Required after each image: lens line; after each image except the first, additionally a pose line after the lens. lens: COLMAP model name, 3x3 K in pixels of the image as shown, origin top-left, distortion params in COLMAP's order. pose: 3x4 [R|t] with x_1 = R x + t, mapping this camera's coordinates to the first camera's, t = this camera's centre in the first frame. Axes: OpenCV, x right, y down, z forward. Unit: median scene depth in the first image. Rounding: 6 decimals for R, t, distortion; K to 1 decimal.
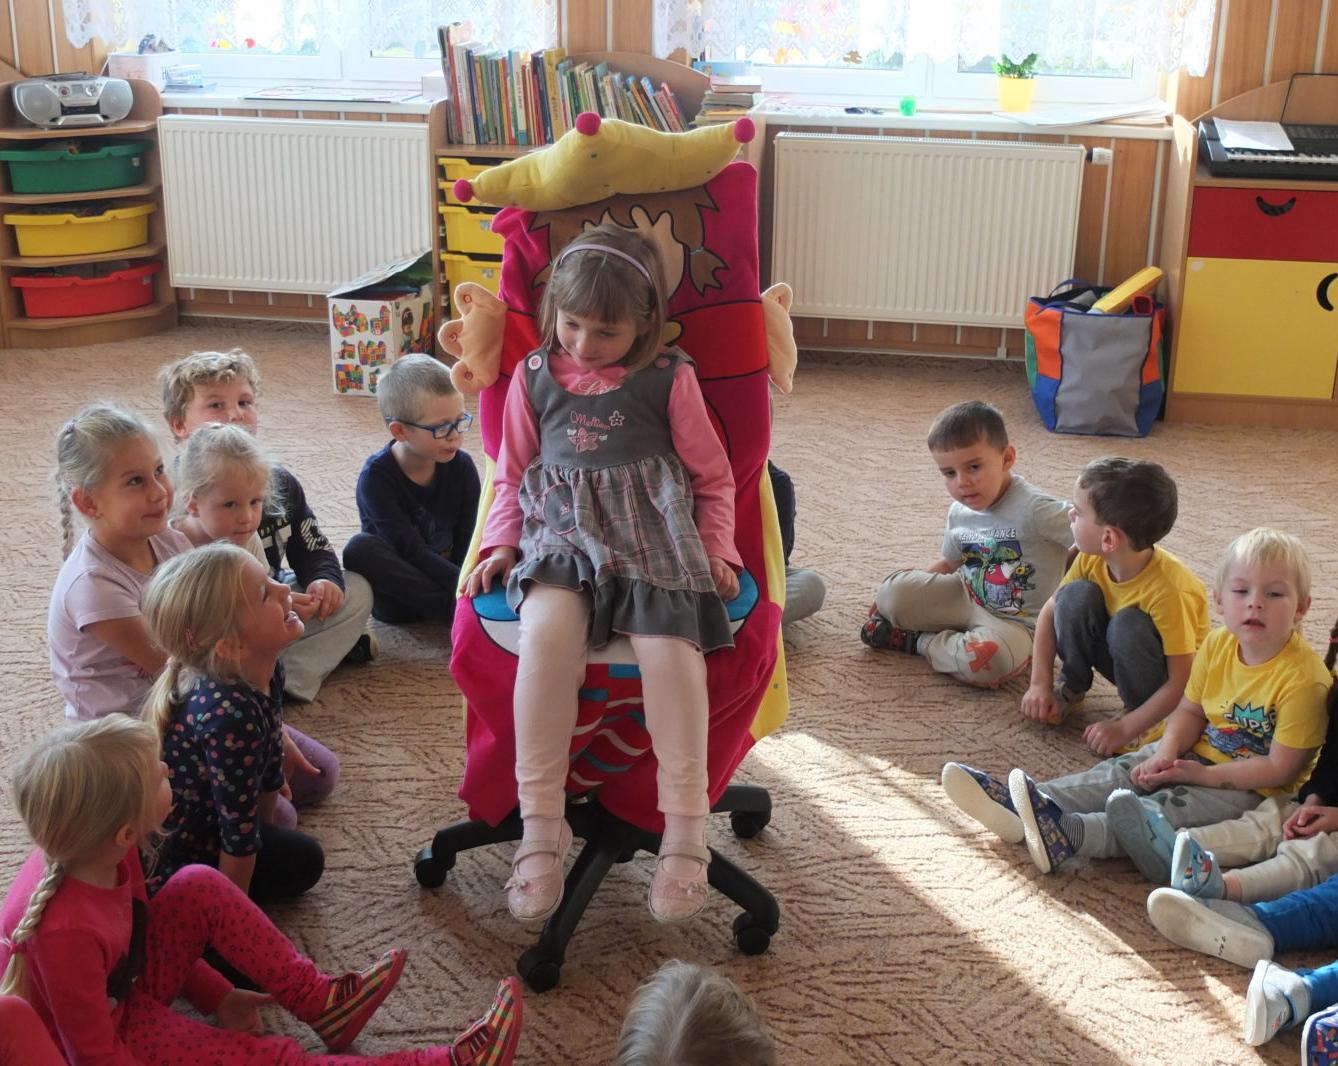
lens RADIAL K [[1741.3, 0, 669.0], [0, 1741.3, 533.0], [0, 0, 1]] dist [-0.043519, 0.036592]
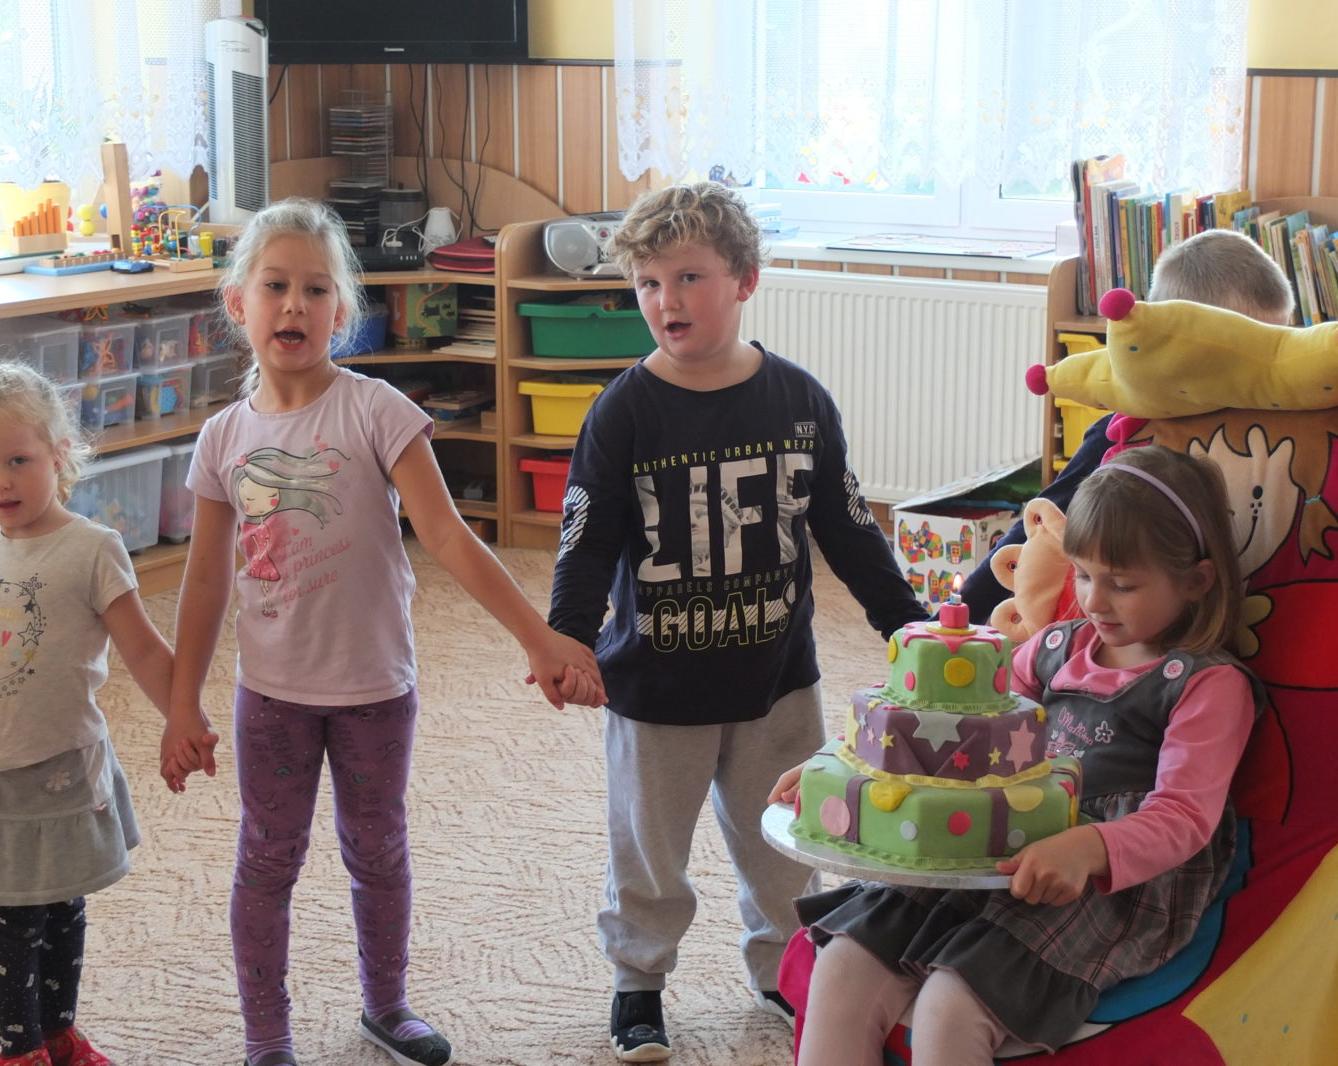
lens RADIAL K [[2360.8, 0, 669.0], [0, 2360.8, 533.0], [0, 0, 1]] dist [-0.044868, 0.372634]
pose [[0.935556, 0.063571, -0.347410, 0.066466], [-0.106490, 0.988662, -0.105861, -0.006648], [0.336741, 0.136035, 0.931719, 0.014215]]
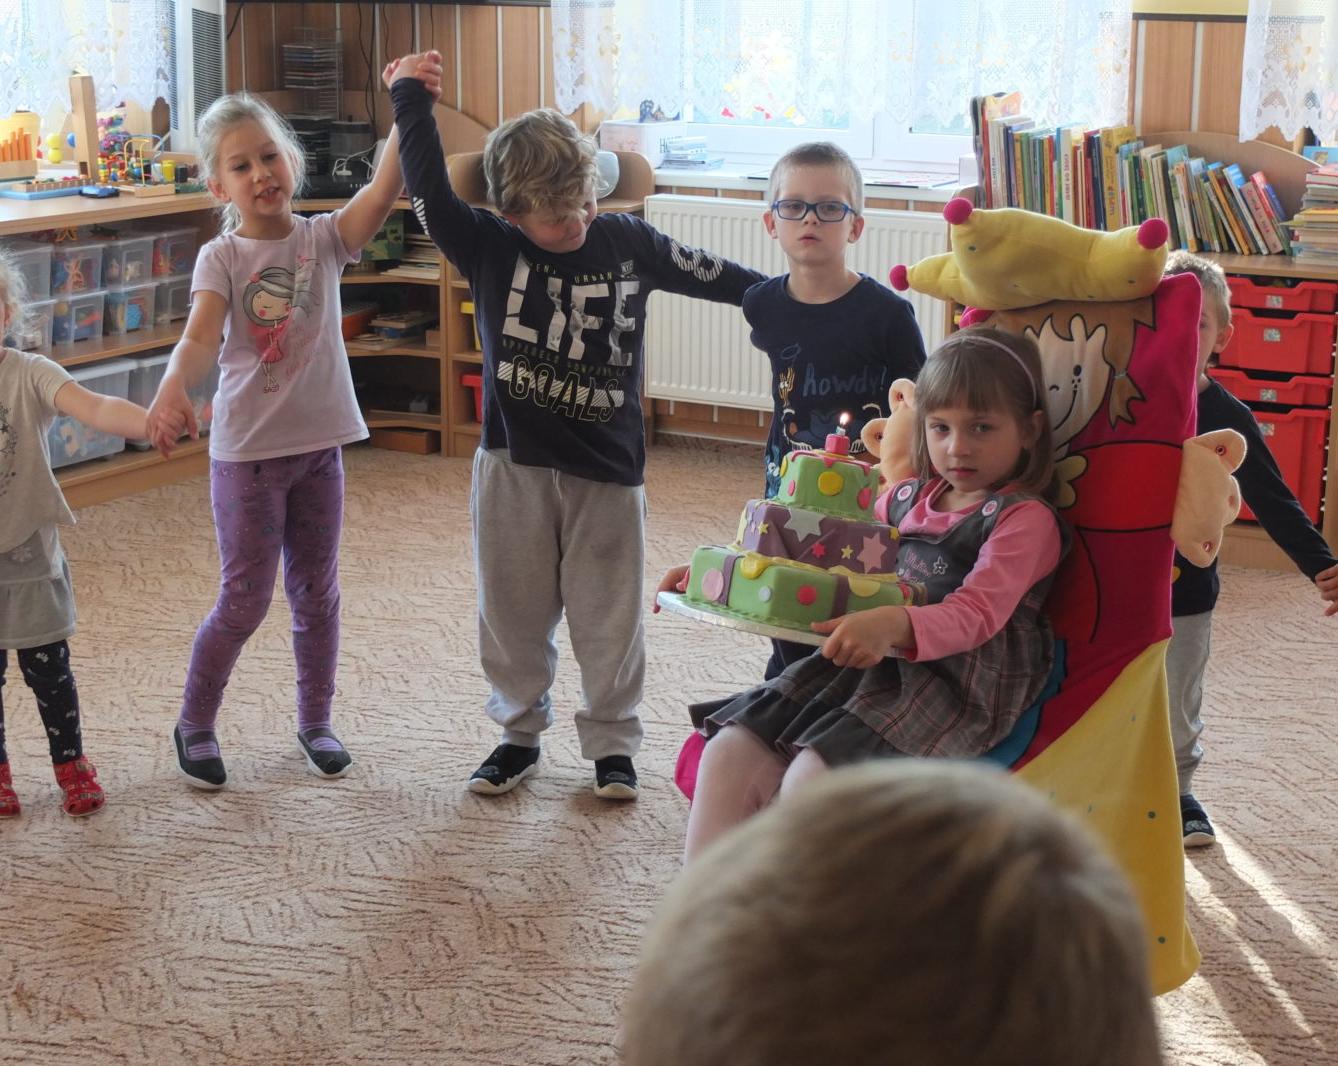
lens RADIAL K [[2360.8, 0, 669.0], [0, 2360.8, 533.0], [0, 0, 1]] dist [-0.044868, 0.372634]
pose [[0.943244, 0.073374, -0.323892, 0.104066], [-0.105893, 0.990830, -0.083923, 0.018002], [0.314764, 0.113458, 0.942364, -0.062286]]
